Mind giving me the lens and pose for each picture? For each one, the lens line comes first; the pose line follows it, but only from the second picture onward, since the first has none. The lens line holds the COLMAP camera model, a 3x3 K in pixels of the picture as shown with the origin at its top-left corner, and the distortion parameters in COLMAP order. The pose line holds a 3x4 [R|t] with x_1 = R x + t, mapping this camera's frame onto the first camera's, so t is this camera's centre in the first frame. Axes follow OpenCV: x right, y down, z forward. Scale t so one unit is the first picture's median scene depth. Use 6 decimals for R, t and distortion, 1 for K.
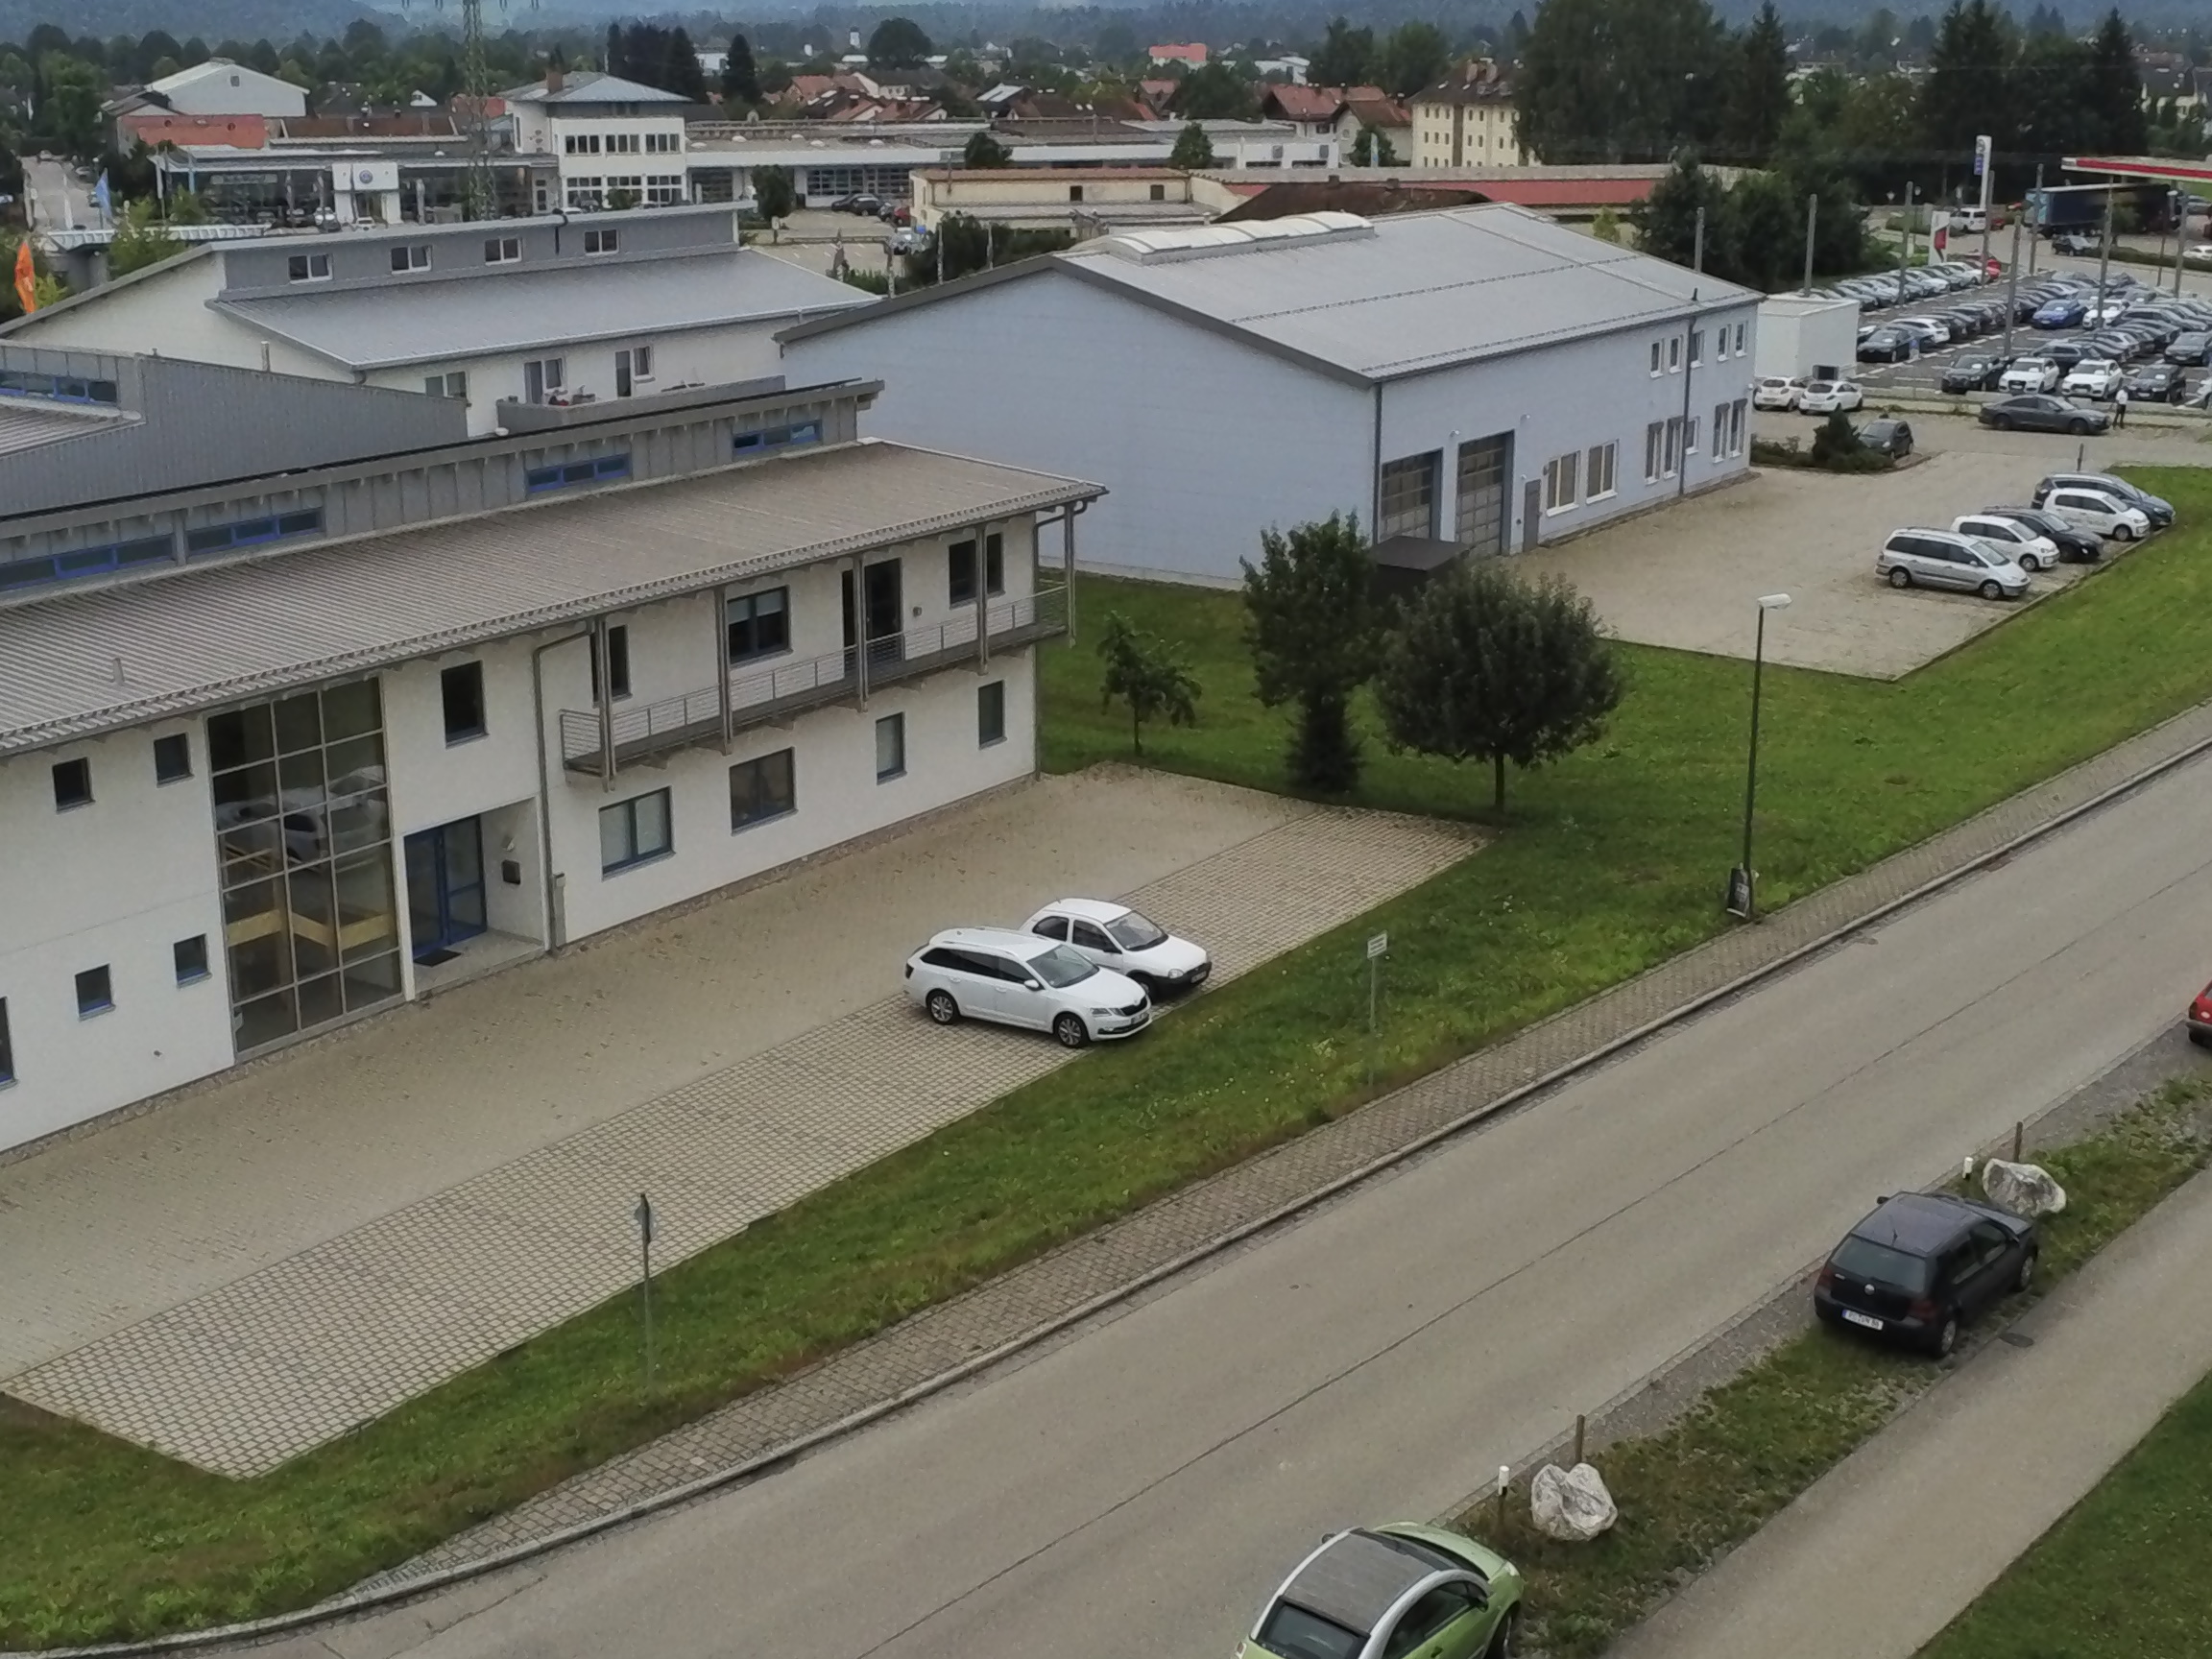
lens RADIAL K [[2851.9, 0, 1106.0], [0, 2851.9, 829.5], [0, 0, 1]] dist [-0.001341, 0.014147]
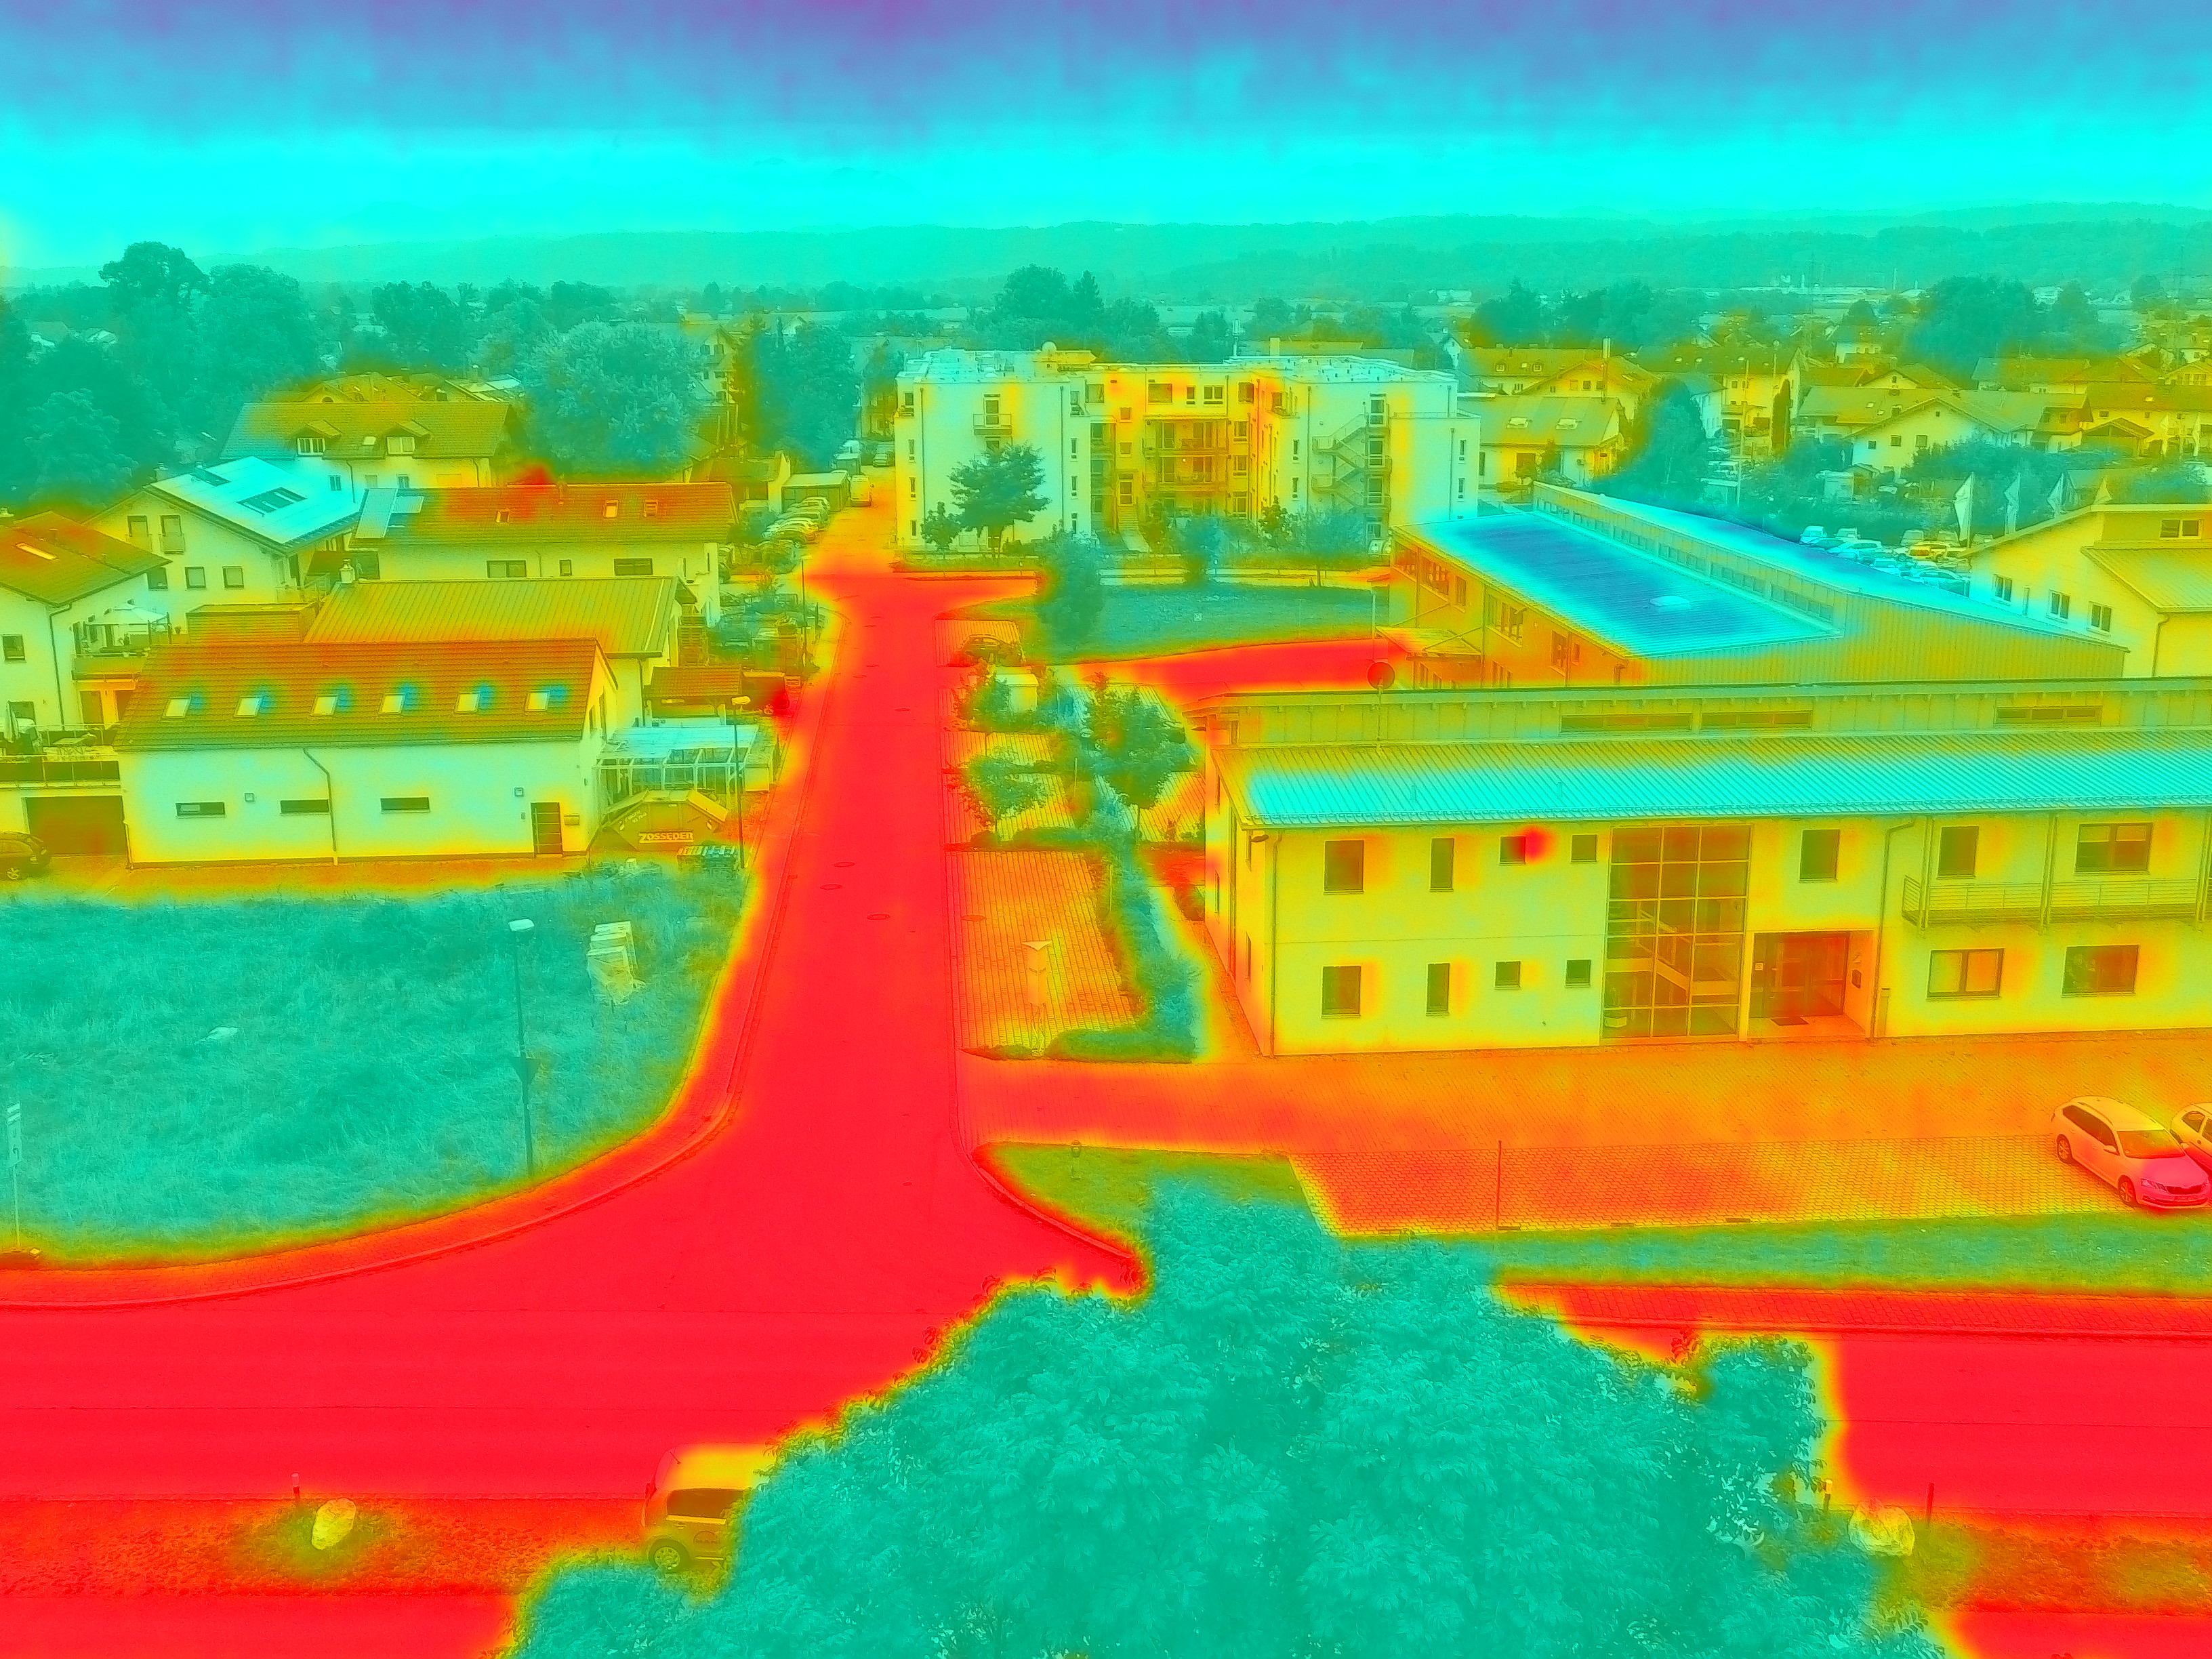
lens RADIAL K [[2273.4, 0, 1106.0], [0, 2273.4, 829.5], [0, 0, 1]] dist [-0.000632, -0.002711]
pose [[0.619644, 0.189284, -0.761717, 0.340849], [-0.211907, 0.974790, 0.069849, -0.047719], [0.755735, 0.118132, 0.644134, -0.028944]]
